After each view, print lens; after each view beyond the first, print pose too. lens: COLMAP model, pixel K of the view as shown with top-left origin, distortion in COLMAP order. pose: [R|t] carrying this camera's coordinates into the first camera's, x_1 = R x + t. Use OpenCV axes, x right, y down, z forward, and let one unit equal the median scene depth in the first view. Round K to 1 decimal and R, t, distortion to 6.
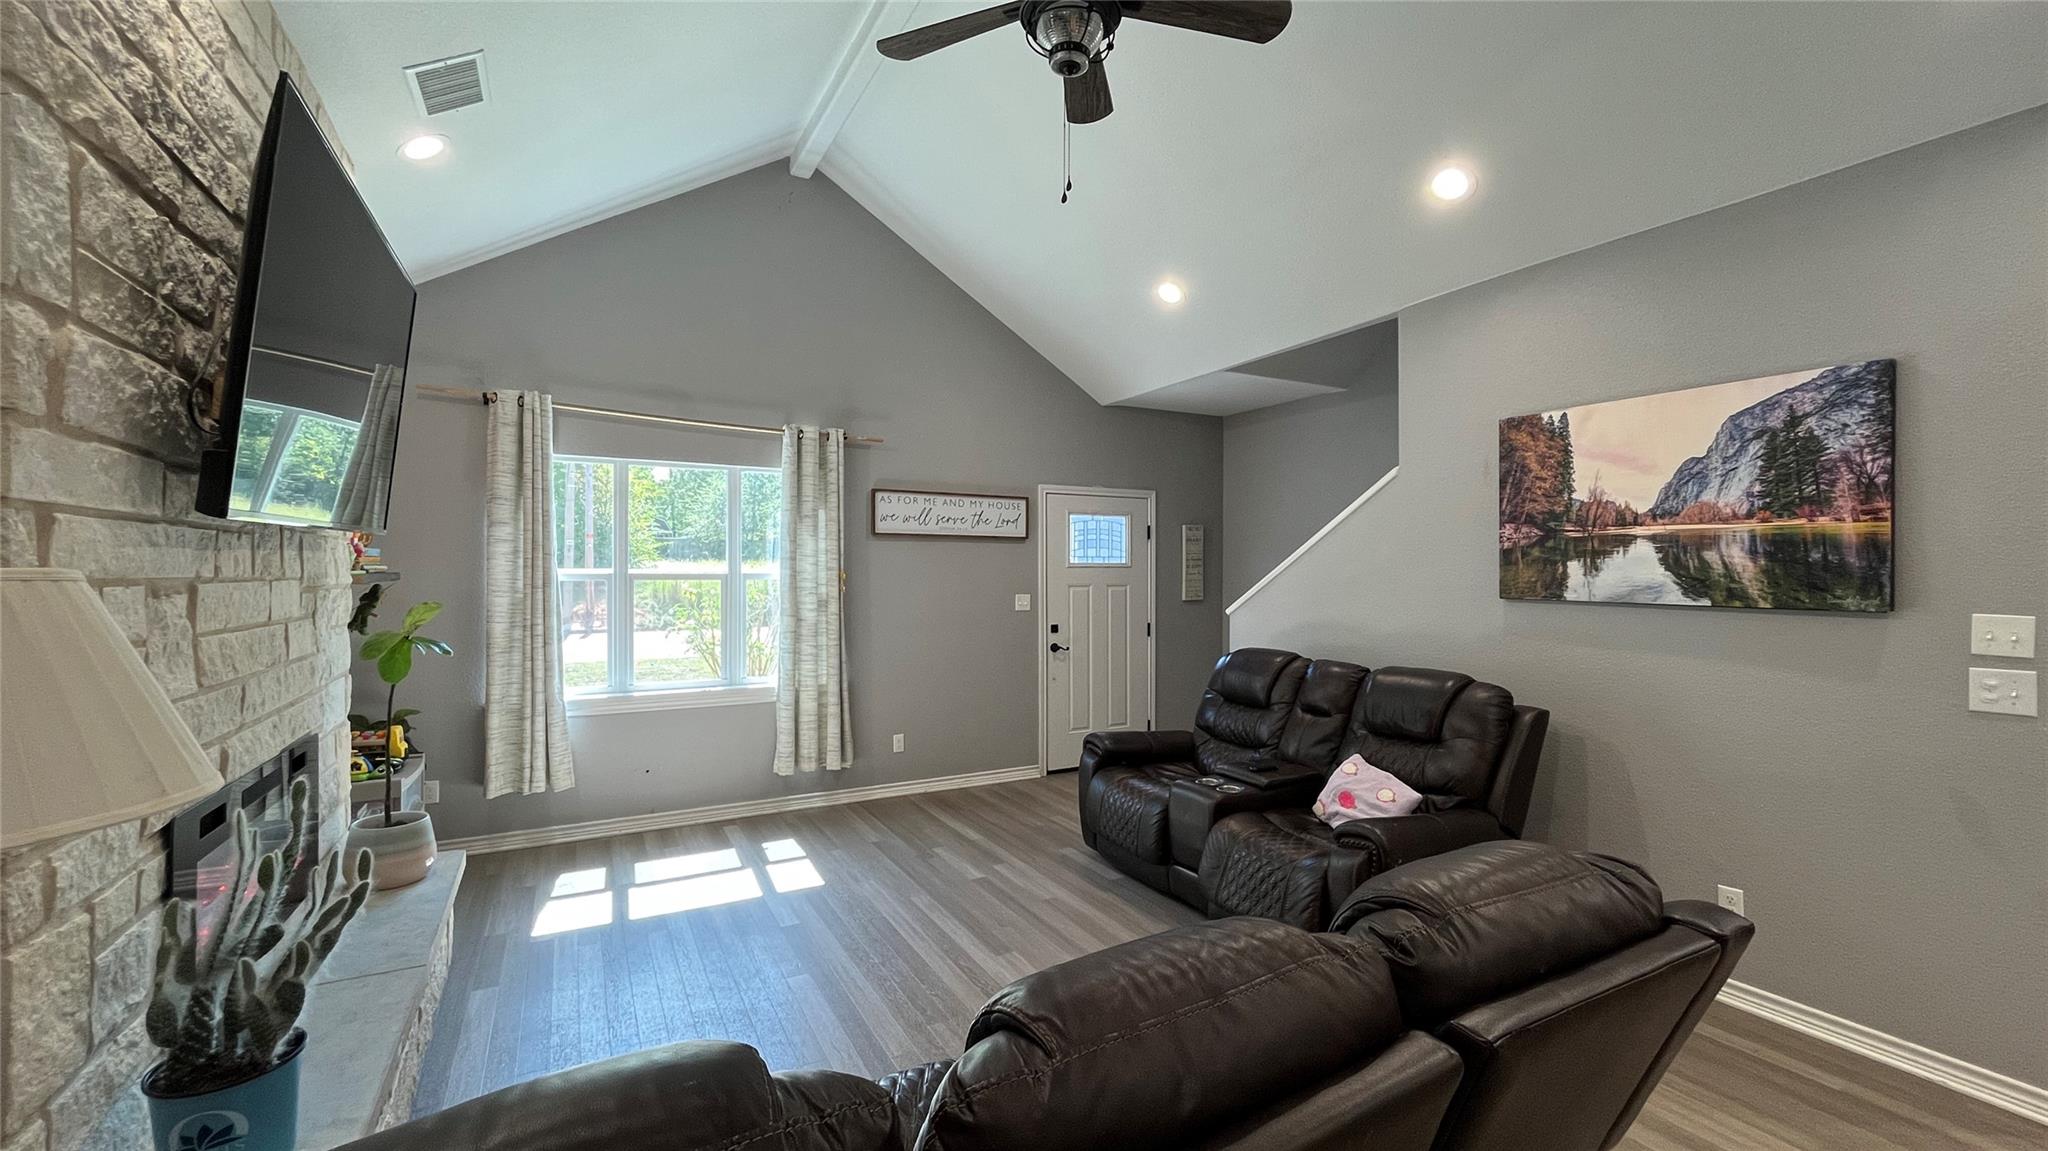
lens RADIAL K [[827.1, 0, 1027.6], [0, 827.1, 569.1], [0, 0, 1]] dist [-0.003824, -0.000152]
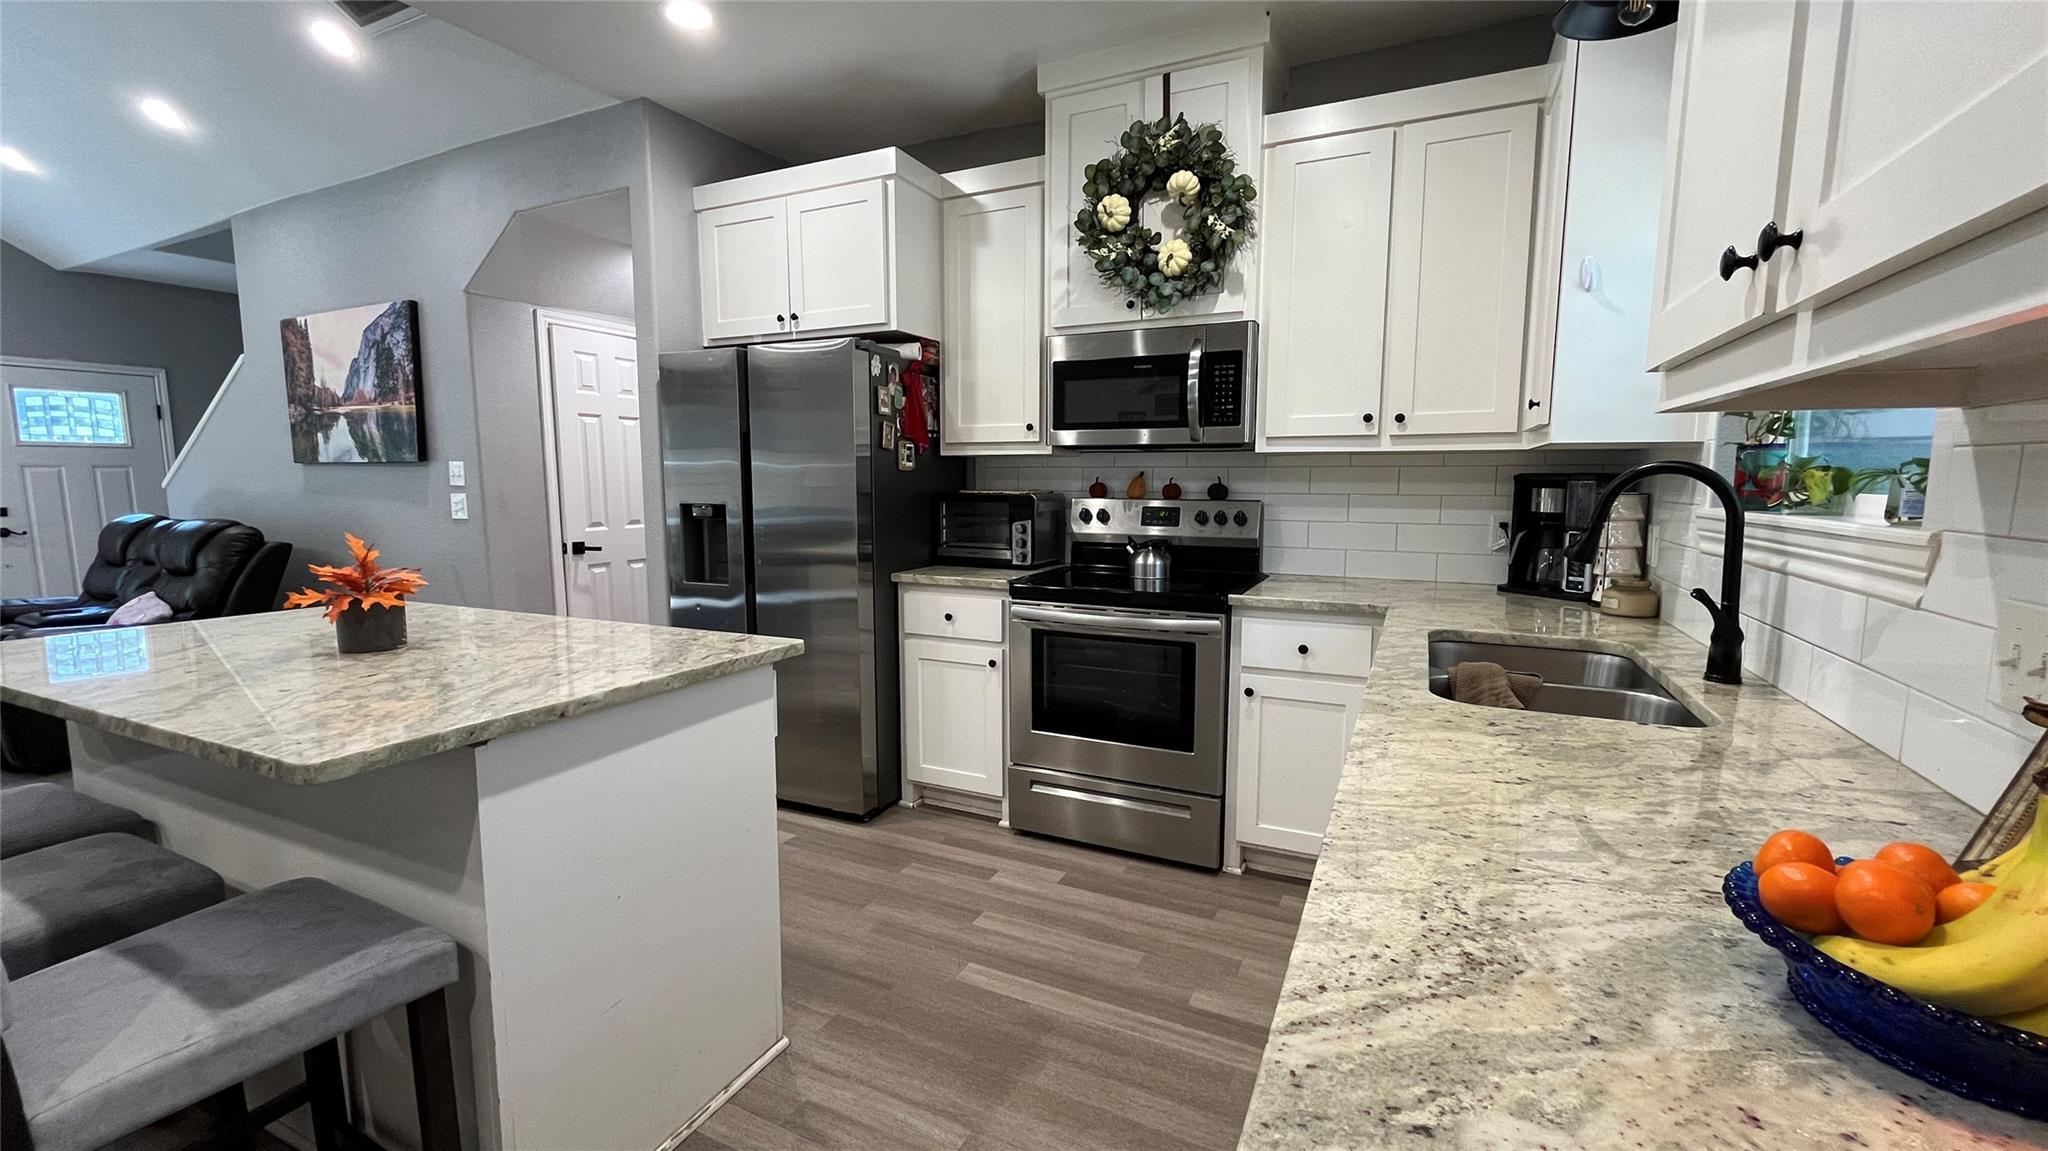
lens RADIAL K [[827.1, 0, 1021.9], [0, 827.1, 572.8], [0, 0, 1]] dist [-0.003824, -0.000152]
pose [[0.816471, -0.069020, 0.573246, 0.805582], [0.001082, 0.993011, 0.118019, 0.059365], [-0.577385, -0.095739, 0.810839, -0.768168]]
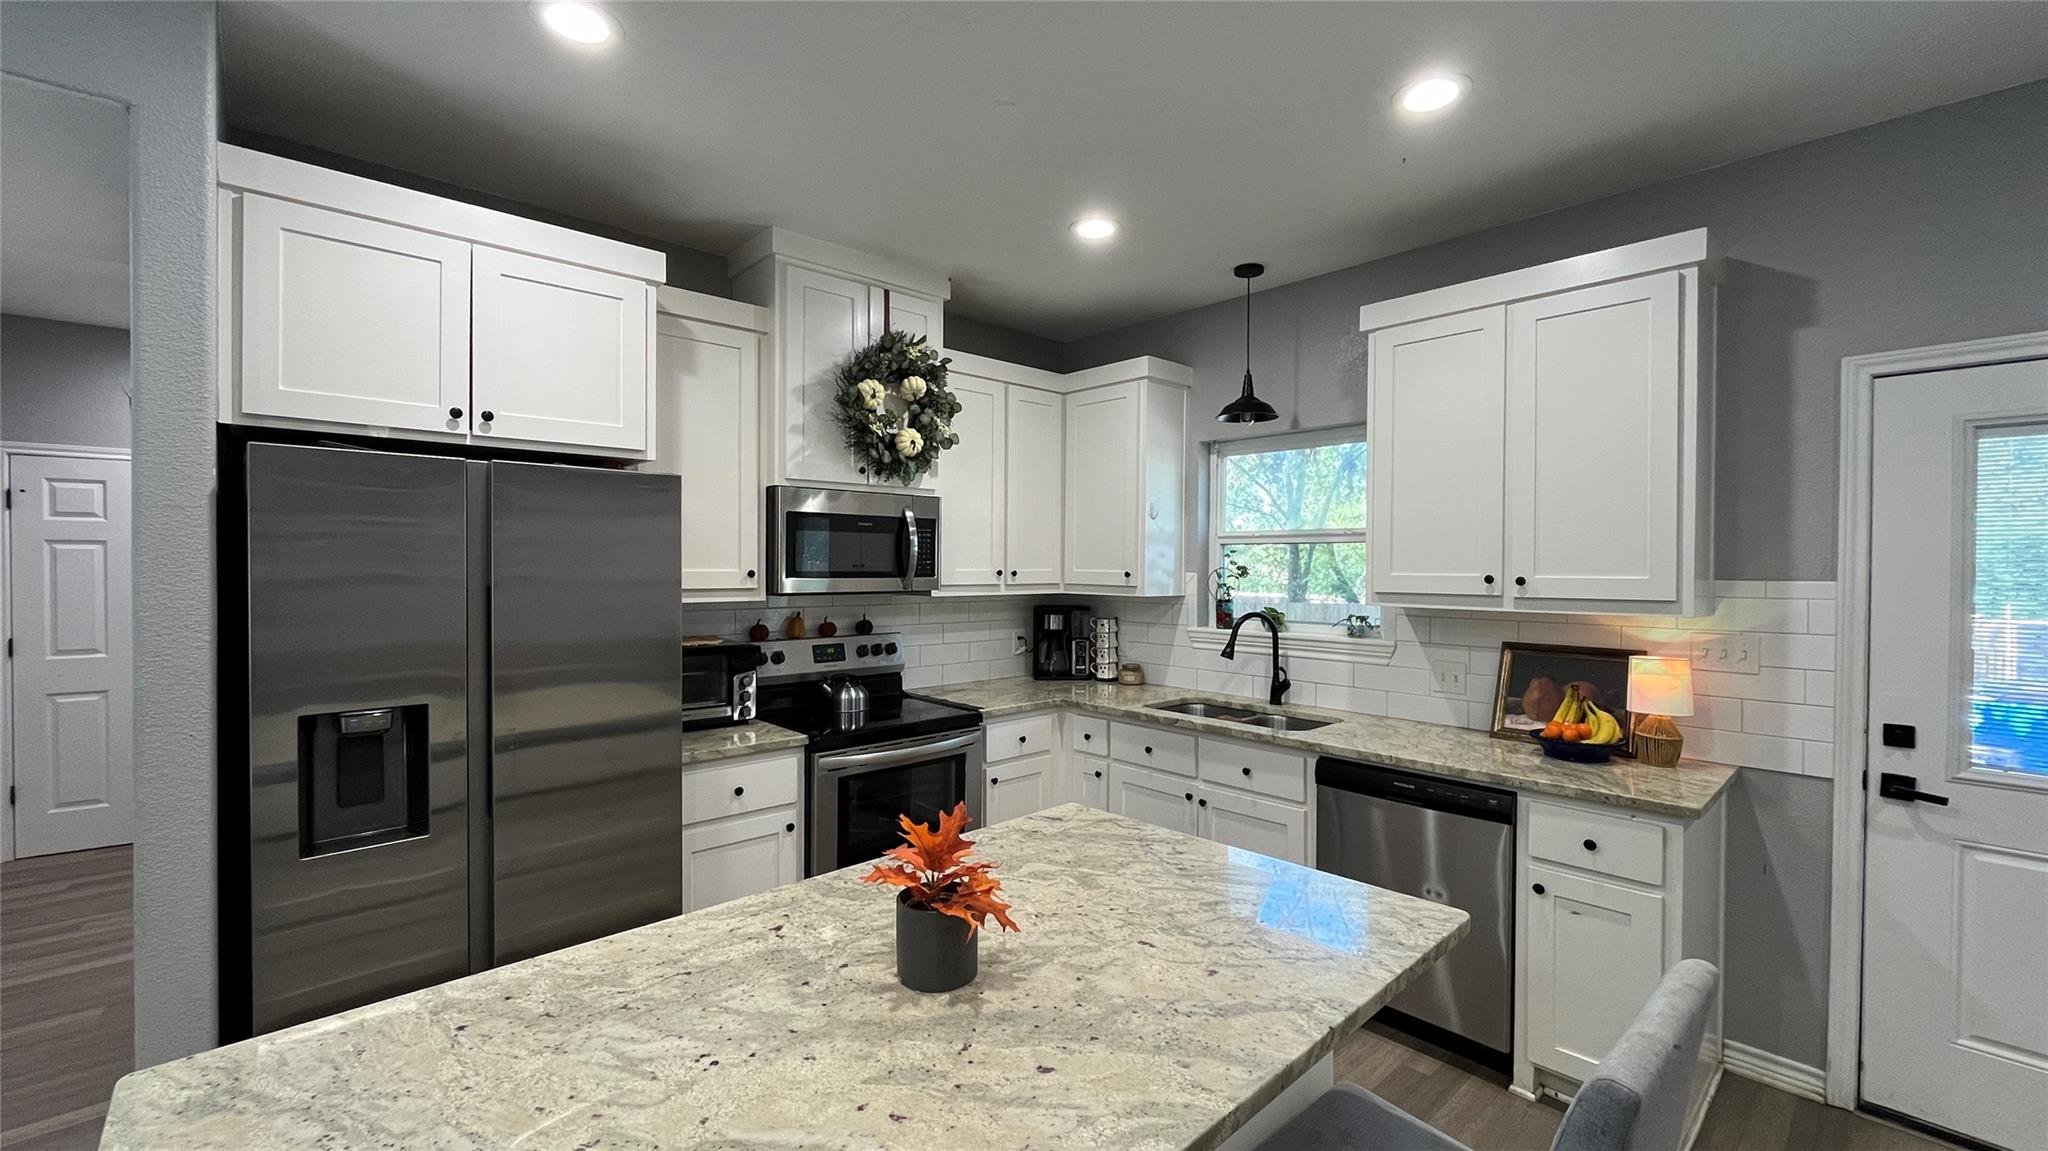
lens RADIAL K [[827.1, 0, 1022.3], [0, 827.1, 574.4], [0, 0, 1]] dist [-0.003824, -0.000152]
pose [[-0.229152, -0.015272, 0.973271, 0.403582], [-0.005133, 0.999882, 0.014481, -0.010428], [-0.973377, -0.001677, -0.229203, -0.049974]]
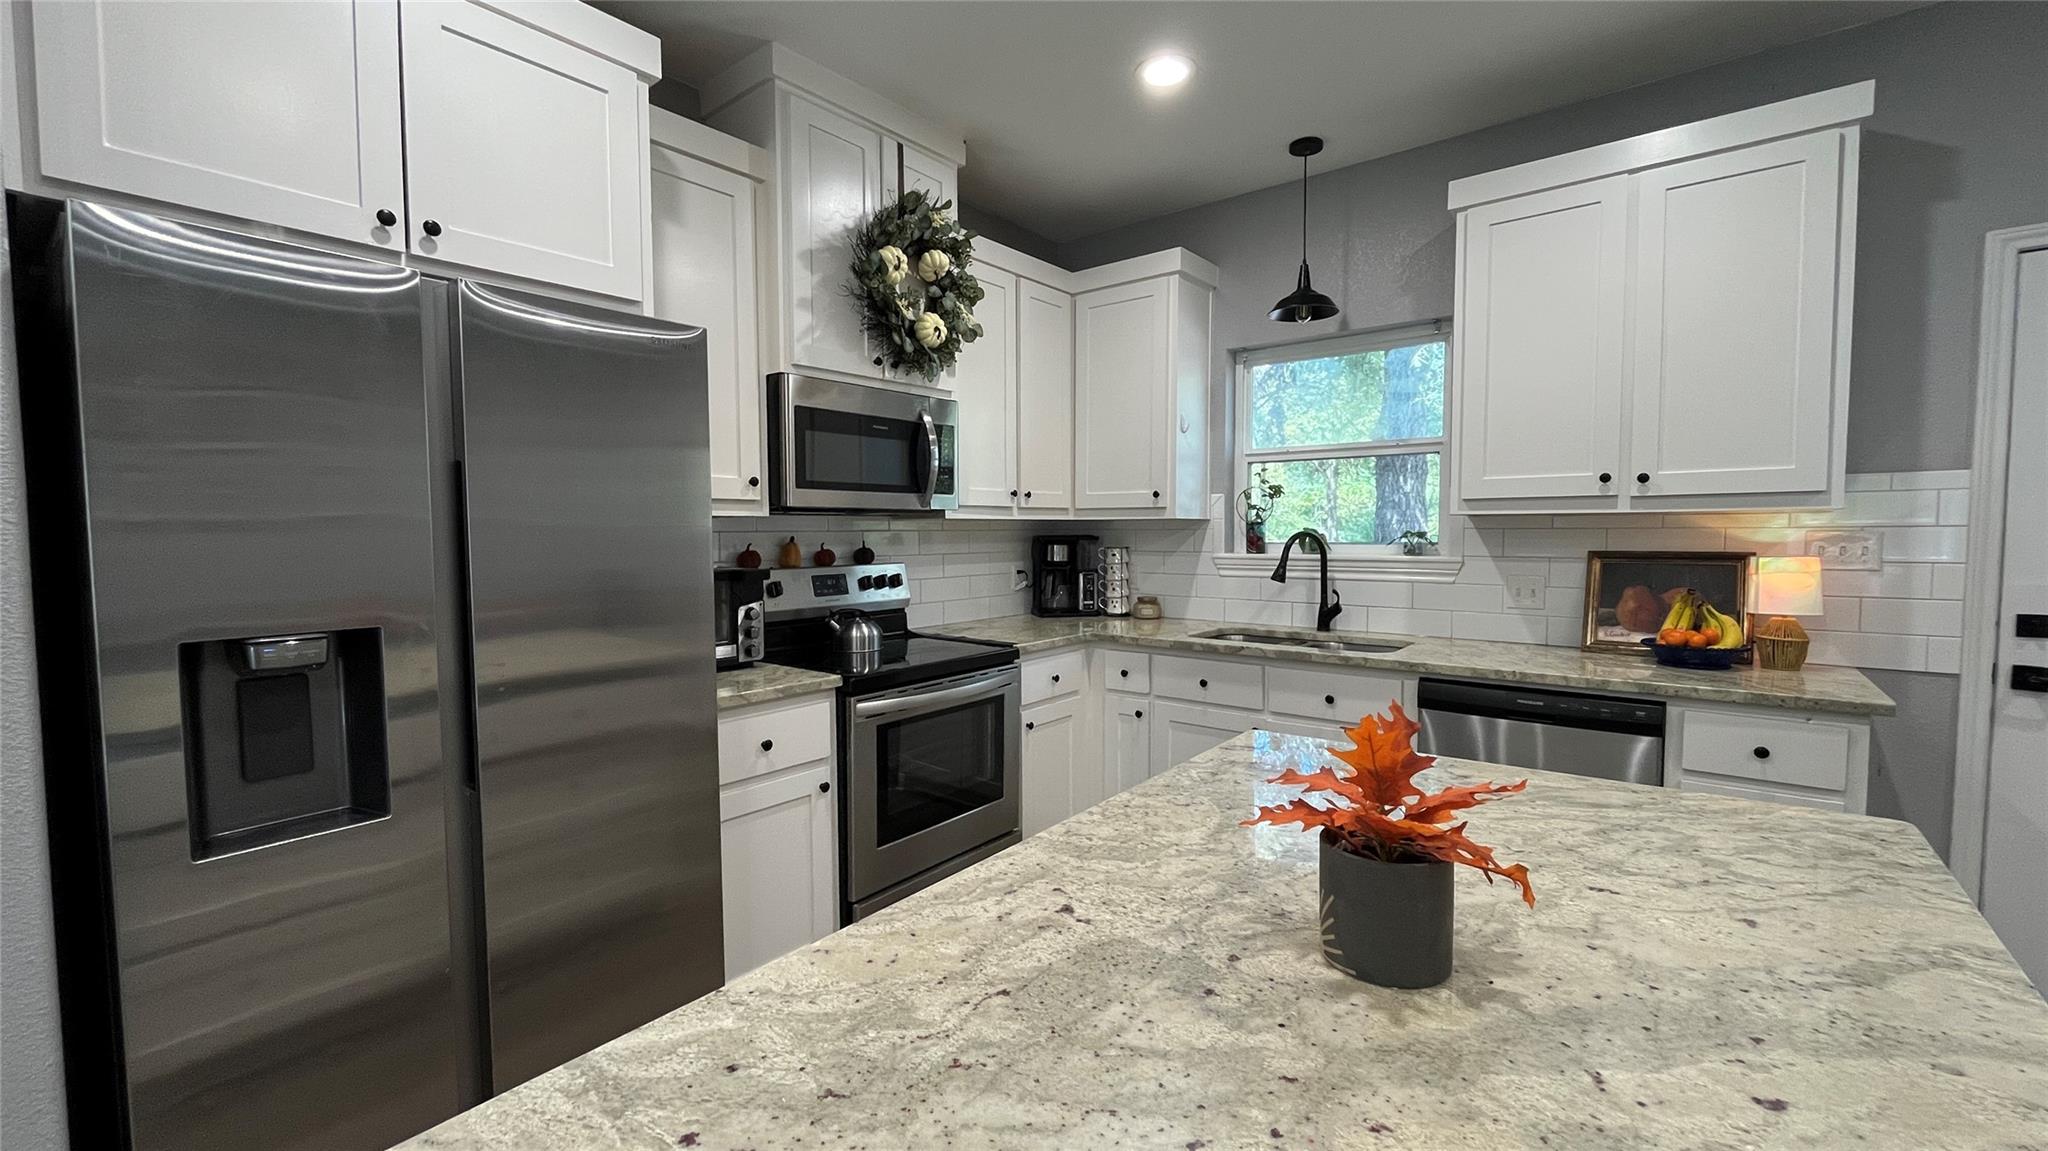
lens RADIAL K [[827.1, 0, 1022.9], [0, 827.1, 575.5], [0, 0, 1]] dist [-0.003824, -0.000152]
pose [[-0.368822, -0.053025, 0.927986, 0.587742], [0.004856, 0.998248, 0.058970, 0.046180], [-0.929487, 0.026256, -0.367918, 0.086067]]
